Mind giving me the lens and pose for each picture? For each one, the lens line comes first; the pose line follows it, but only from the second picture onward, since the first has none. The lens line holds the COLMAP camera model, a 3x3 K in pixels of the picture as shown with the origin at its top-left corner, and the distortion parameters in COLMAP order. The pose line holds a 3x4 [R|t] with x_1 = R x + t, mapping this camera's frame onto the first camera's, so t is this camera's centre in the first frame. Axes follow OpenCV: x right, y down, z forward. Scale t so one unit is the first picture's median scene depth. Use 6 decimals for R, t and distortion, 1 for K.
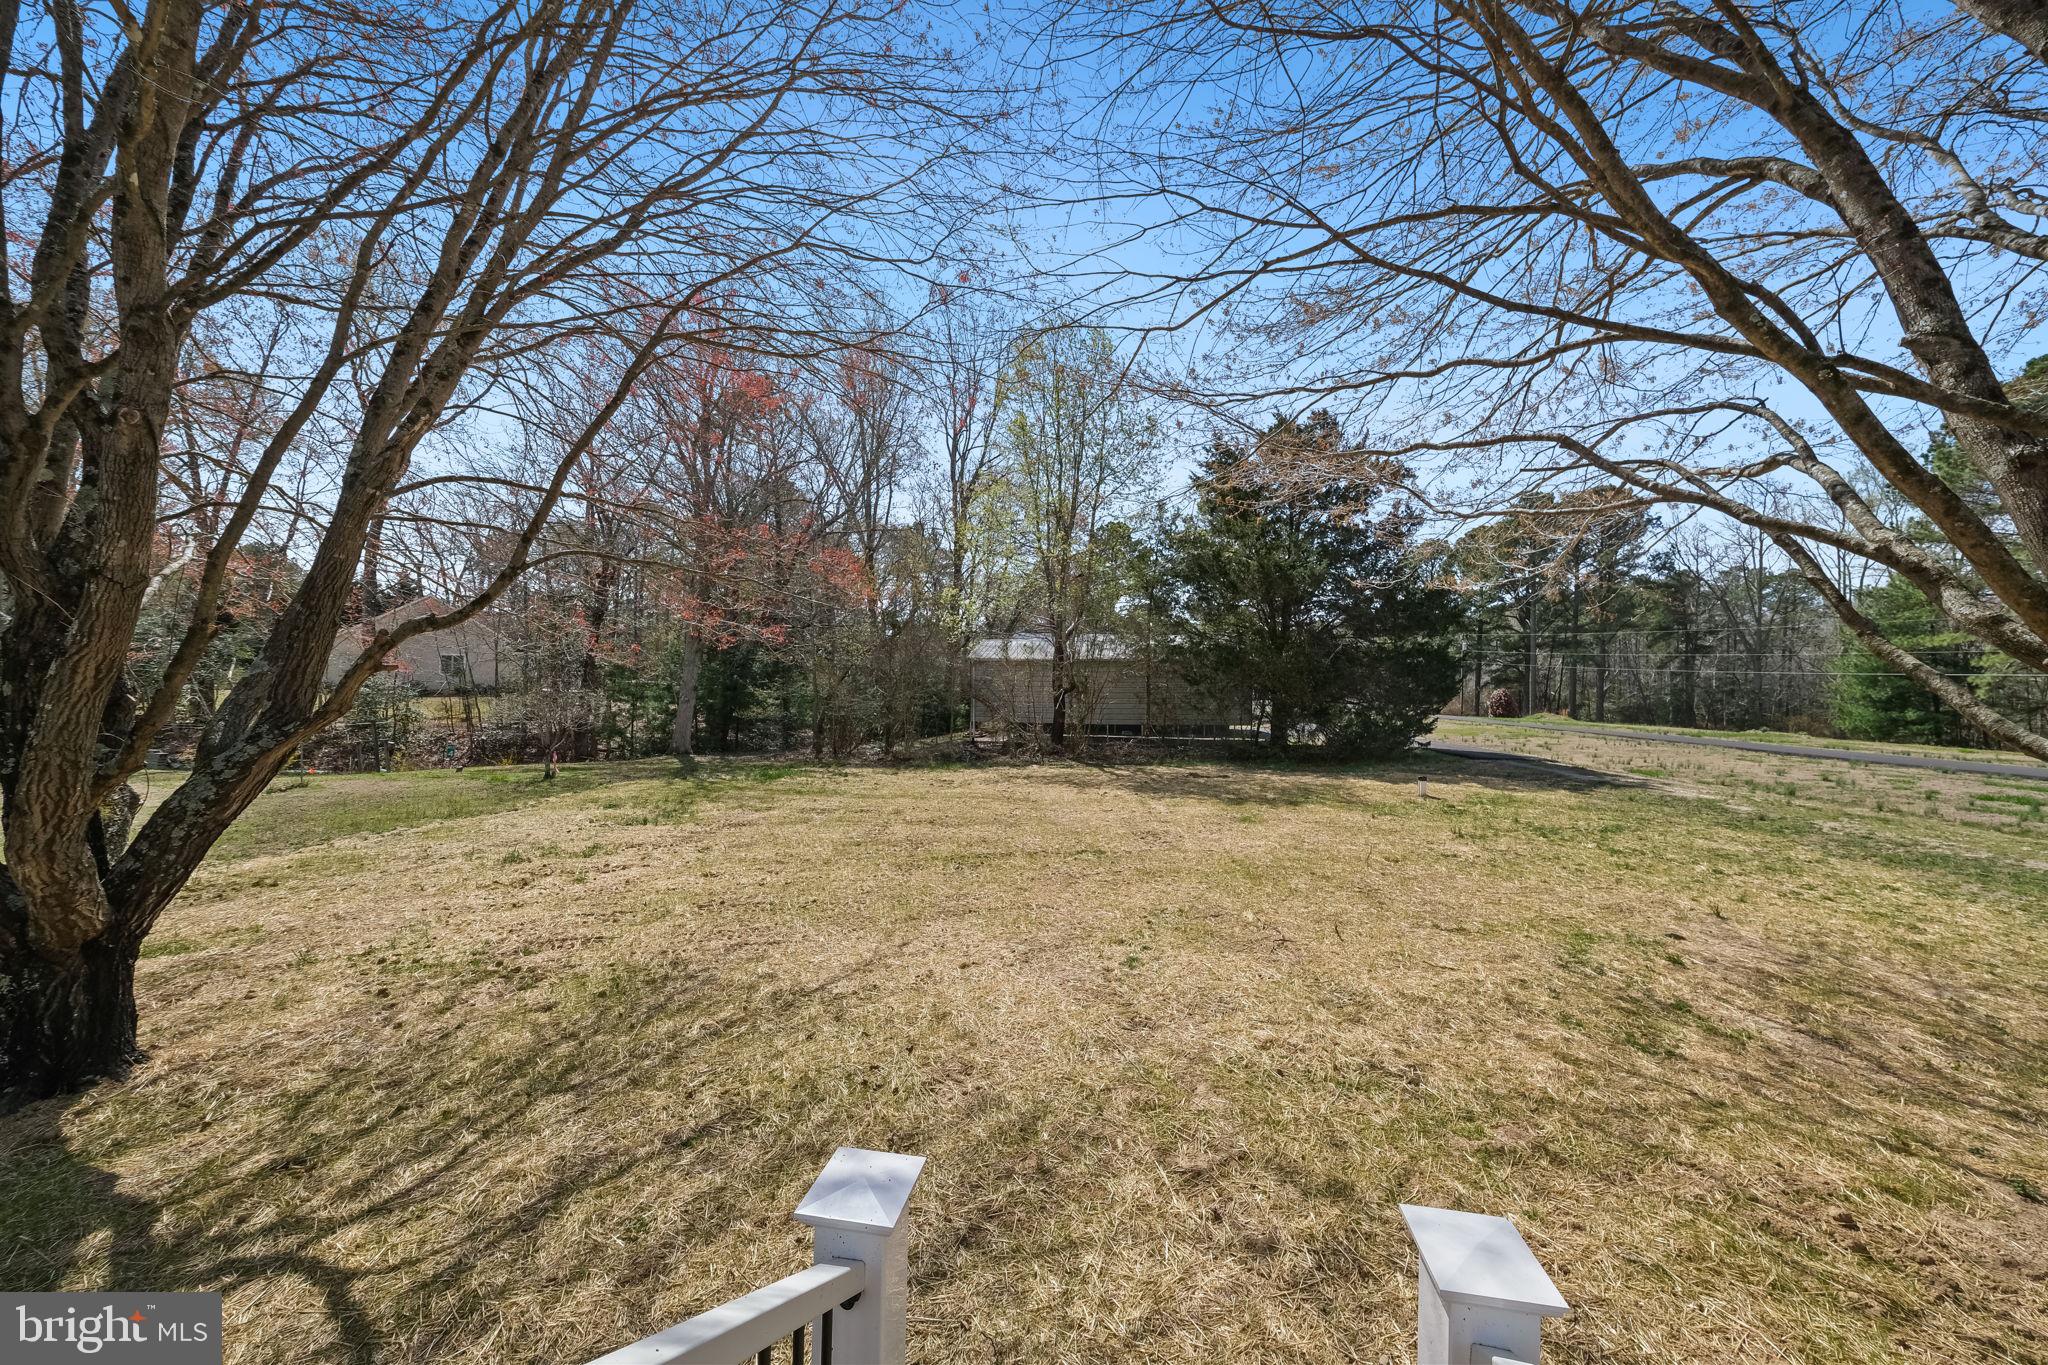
lens RADIAL K [[713.2, 0, 1049.0], [0, 713.2, 682.1], [0, 0, 1]] dist [0.005758, 0.000355]
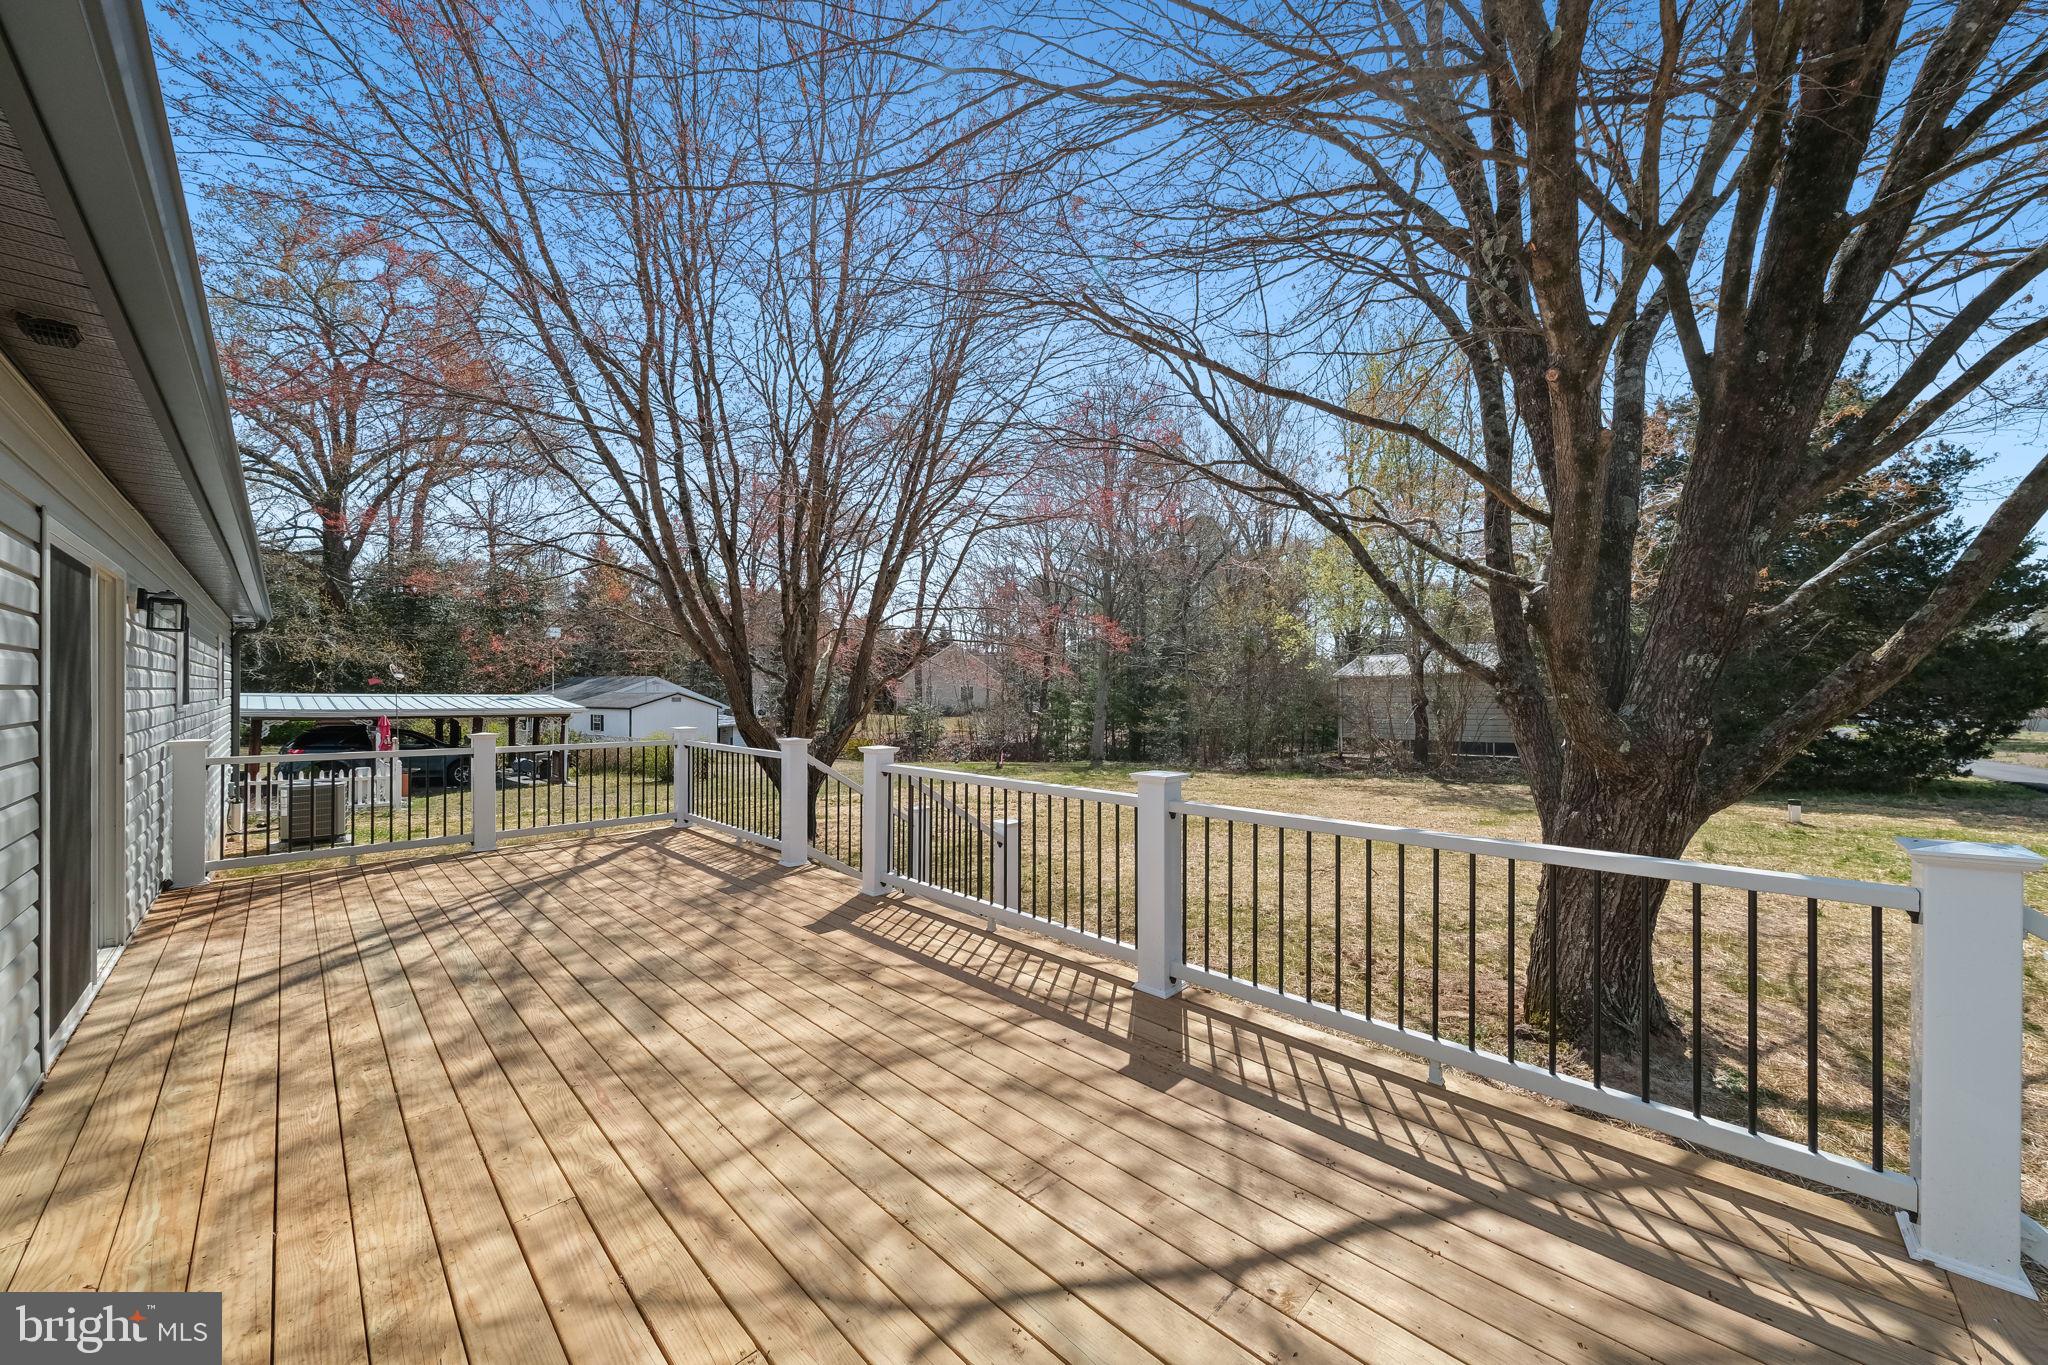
lens RADIAL K [[711.3, 0, 1008.5], [0, 711.3, 691.7], [0, 0, 1]] dist [-0.000829, -0.002664]
pose [[0.796959, -0.024892, -0.603520, 0.144751], [0.014455, 0.999650, -0.022144, 0.004820], [0.603860, 0.008924, 0.797040, -0.107968]]
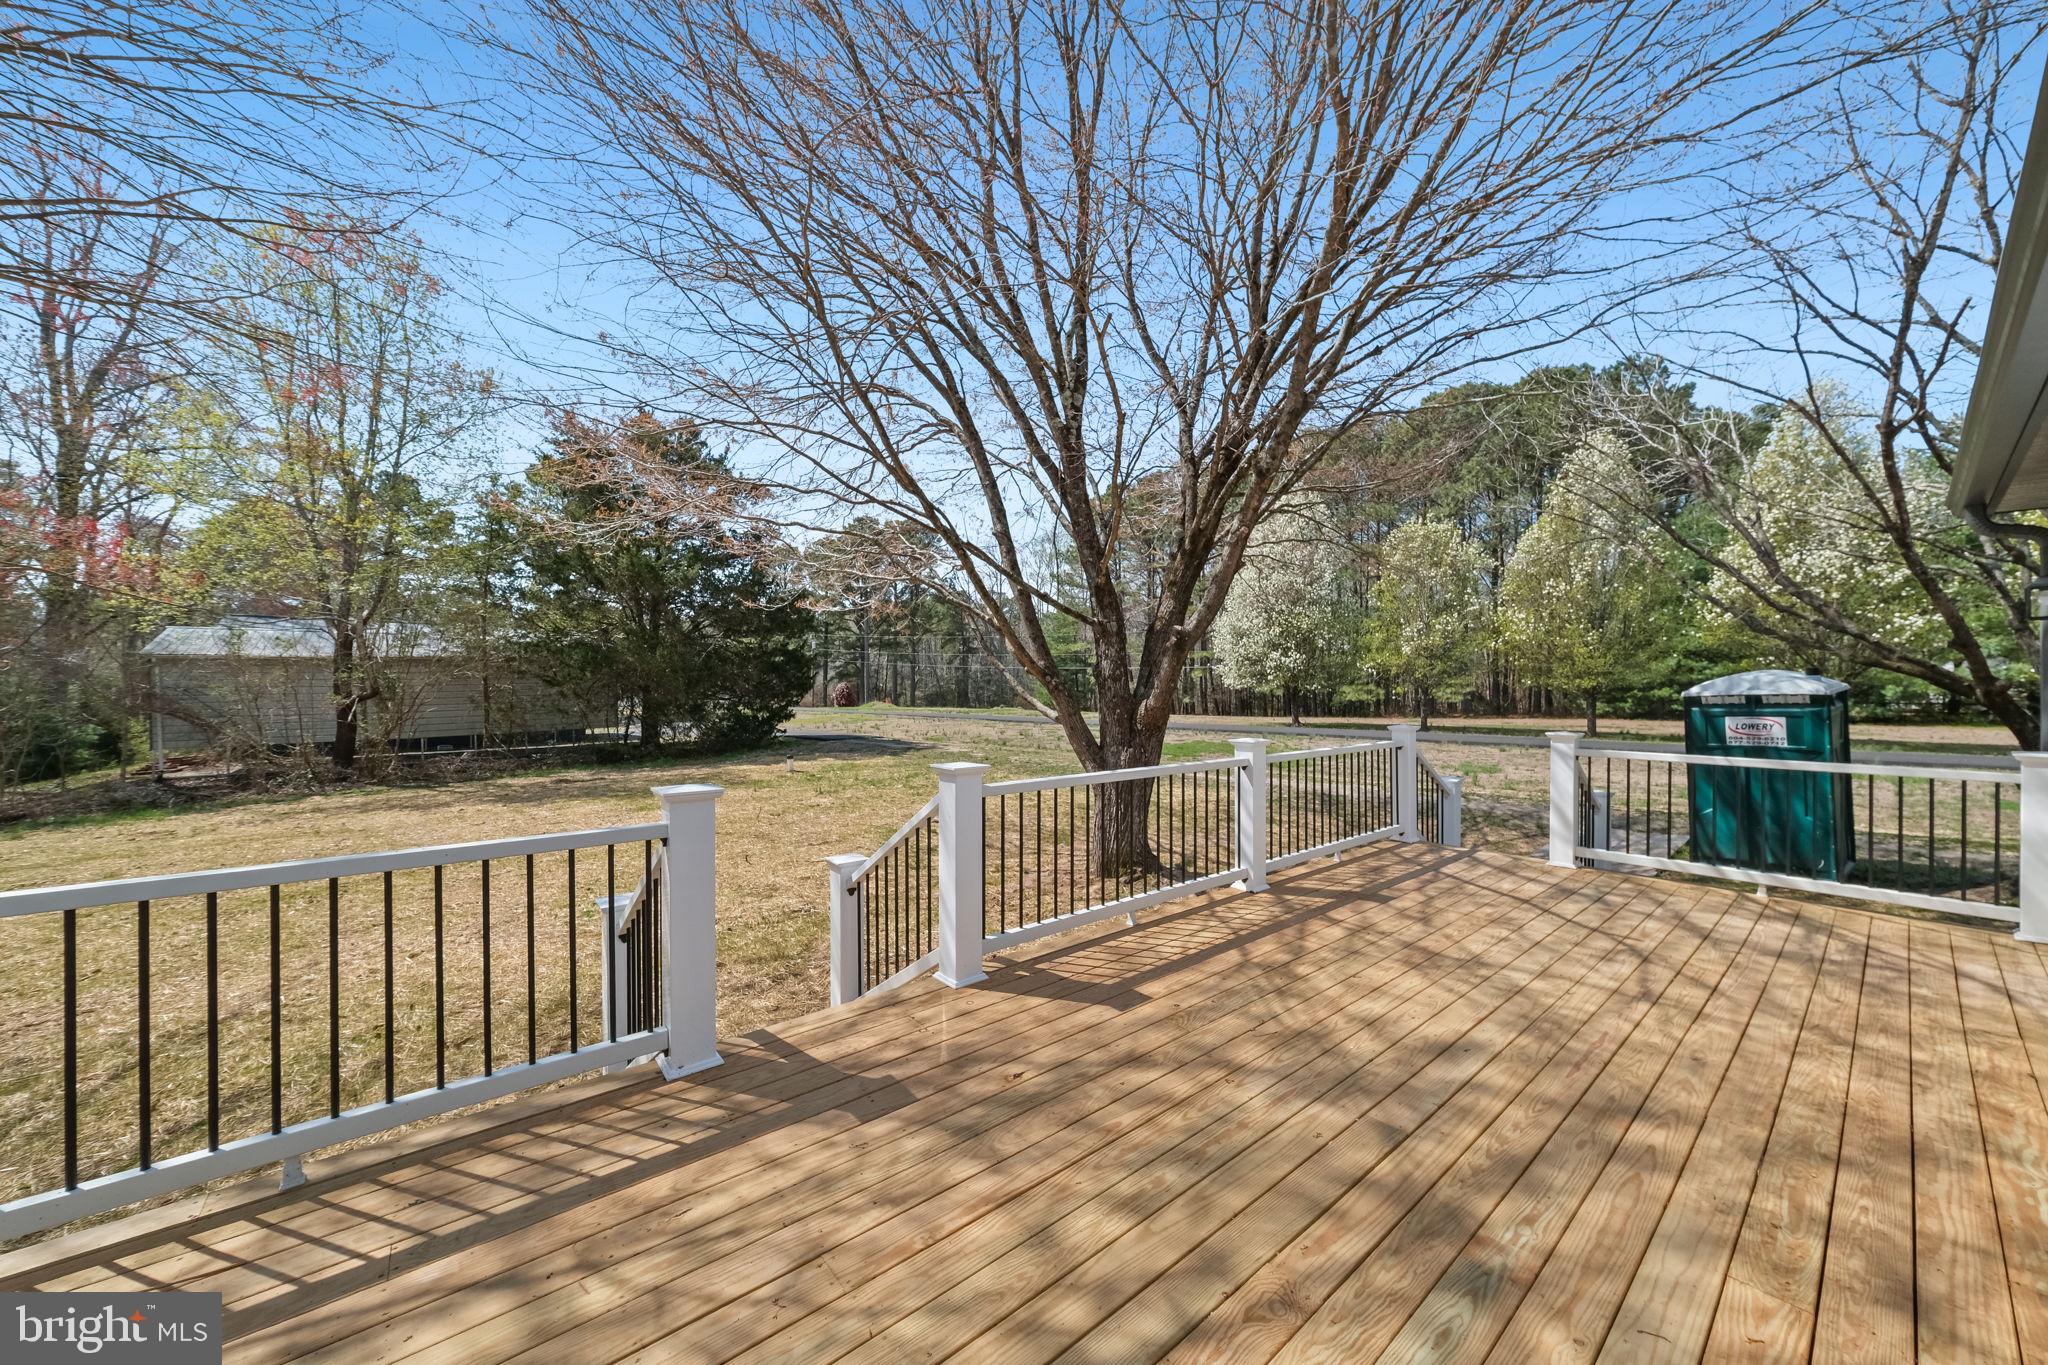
lens RADIAL K [[729.7, 0, 1041.9], [0, 729.7, 667.3], [0, 0, 1]] dist [-0.001609, -0.000201]
pose [[0.674646, -0.008026, 0.738098, -0.054632], [0.019659, 0.999782, -0.007098, -0.000862], [-0.737880, 0.019299, 0.674656, -0.083146]]
